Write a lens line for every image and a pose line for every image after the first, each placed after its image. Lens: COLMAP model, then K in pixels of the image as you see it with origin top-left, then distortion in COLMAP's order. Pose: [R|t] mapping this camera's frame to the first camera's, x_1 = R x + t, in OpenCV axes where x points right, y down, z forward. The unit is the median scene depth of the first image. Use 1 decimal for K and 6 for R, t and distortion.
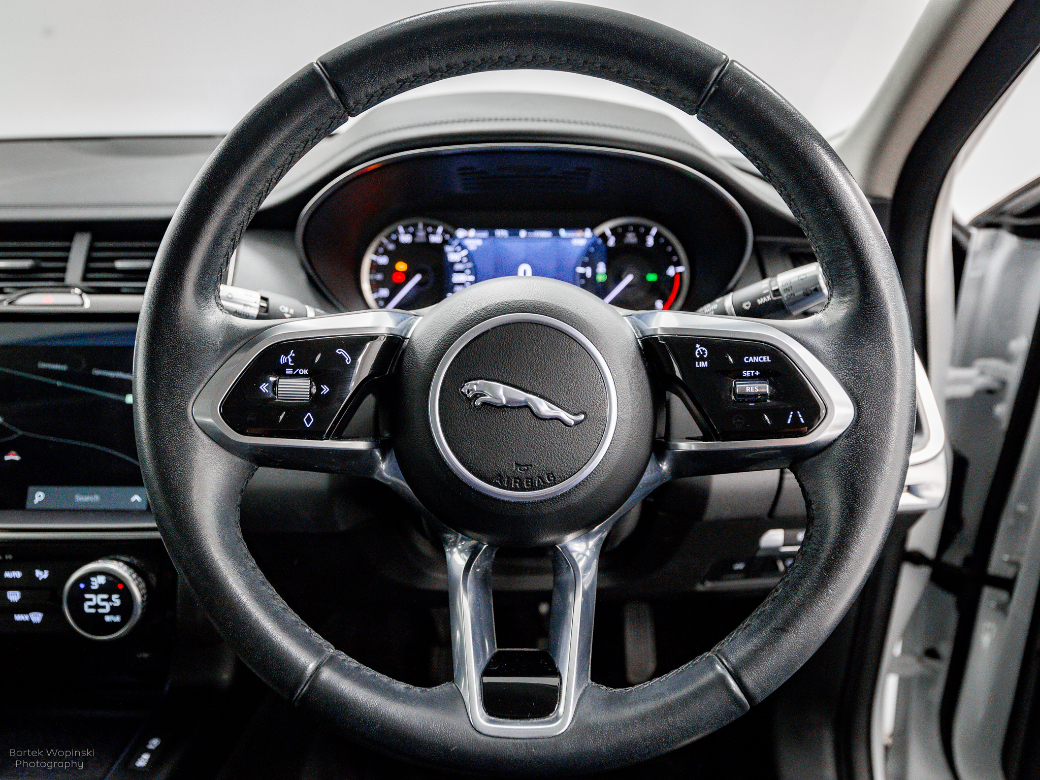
lens RADIAL K [[861.0, 0, 524.8], [0, 861.0, 394.4], [0, 0, 1]] dist [-0.034425, -0.008391]
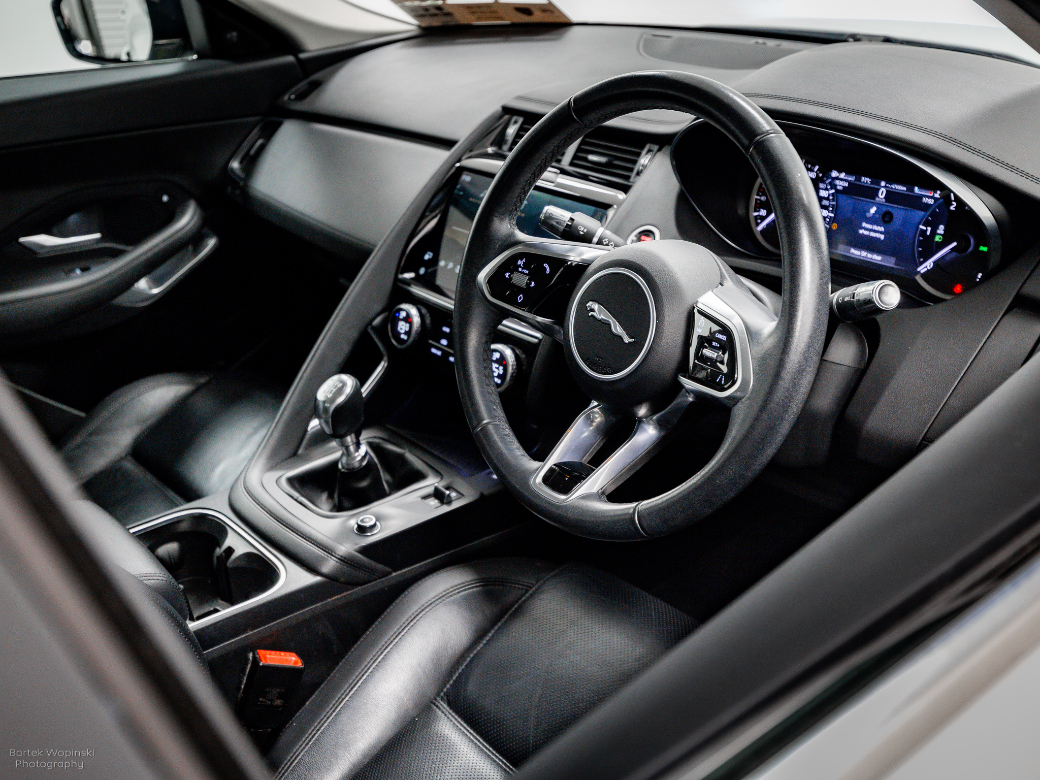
lens RADIAL K [[1045.3, 0, 515.8], [0, 1045.3, 391.8], [0, 0, 1]] dist [0.013533, 0.000000]
pose [[0.659603, 0.325144, -0.677647, 0.933478], [-0.201831, 0.945097, 0.257013, -0.249175], [0.724008, -0.032756, 0.689013, -0.396678]]
